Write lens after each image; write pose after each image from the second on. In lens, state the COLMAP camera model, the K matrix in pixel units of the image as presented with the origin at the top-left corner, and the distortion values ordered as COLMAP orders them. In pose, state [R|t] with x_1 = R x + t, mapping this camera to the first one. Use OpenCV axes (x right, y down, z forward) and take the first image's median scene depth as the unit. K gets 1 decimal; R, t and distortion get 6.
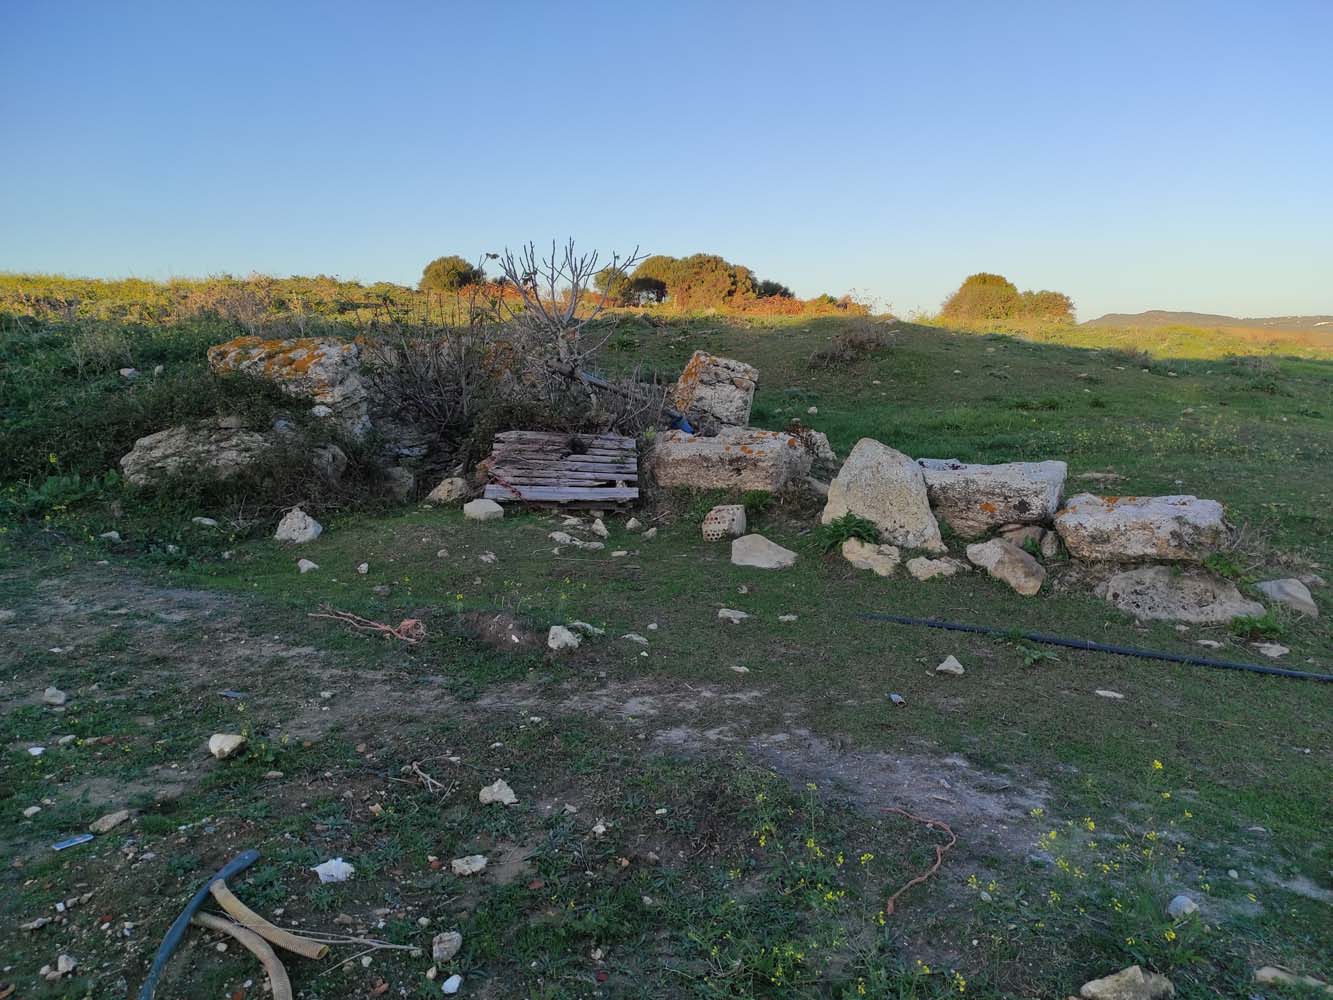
lens RADIAL K [[1001.0, 0, 663.3], [0, 1001.0, 493.4], [0, 0, 1]] dist [0.056724, -0.052149]
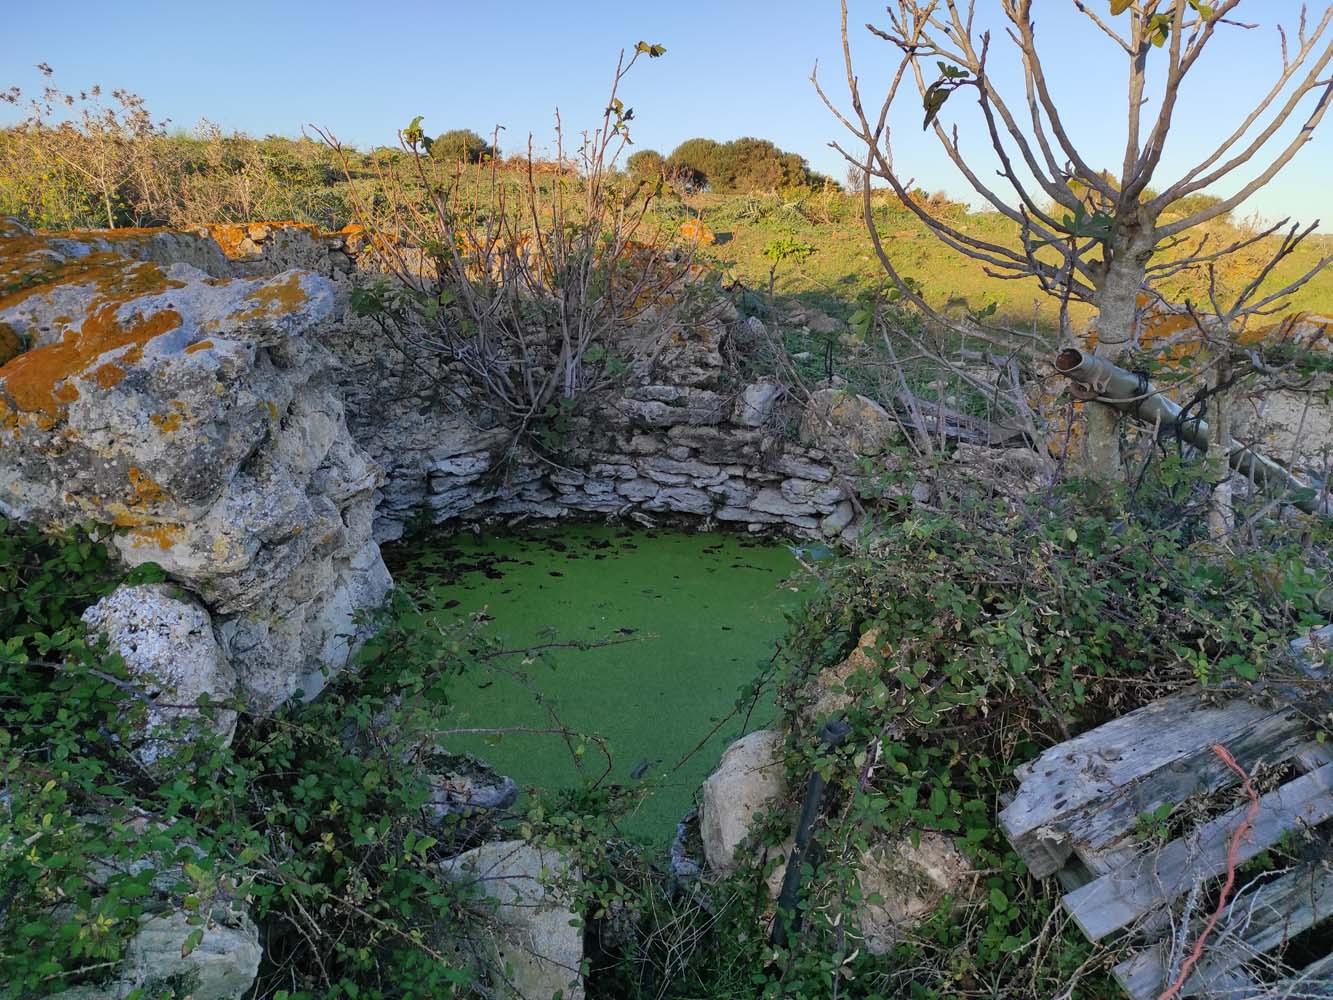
lens RADIAL K [[1001.0, 0, 663.3], [0, 1001.0, 493.4], [0, 0, 1]] dist [0.056724, -0.052149]
pose [[0.999391, 0.034546, 0.004840, -0.090768], [-0.034856, 0.994458, 0.099190, -0.048580], [-0.001387, -0.099299, 0.995057, 0.304293]]
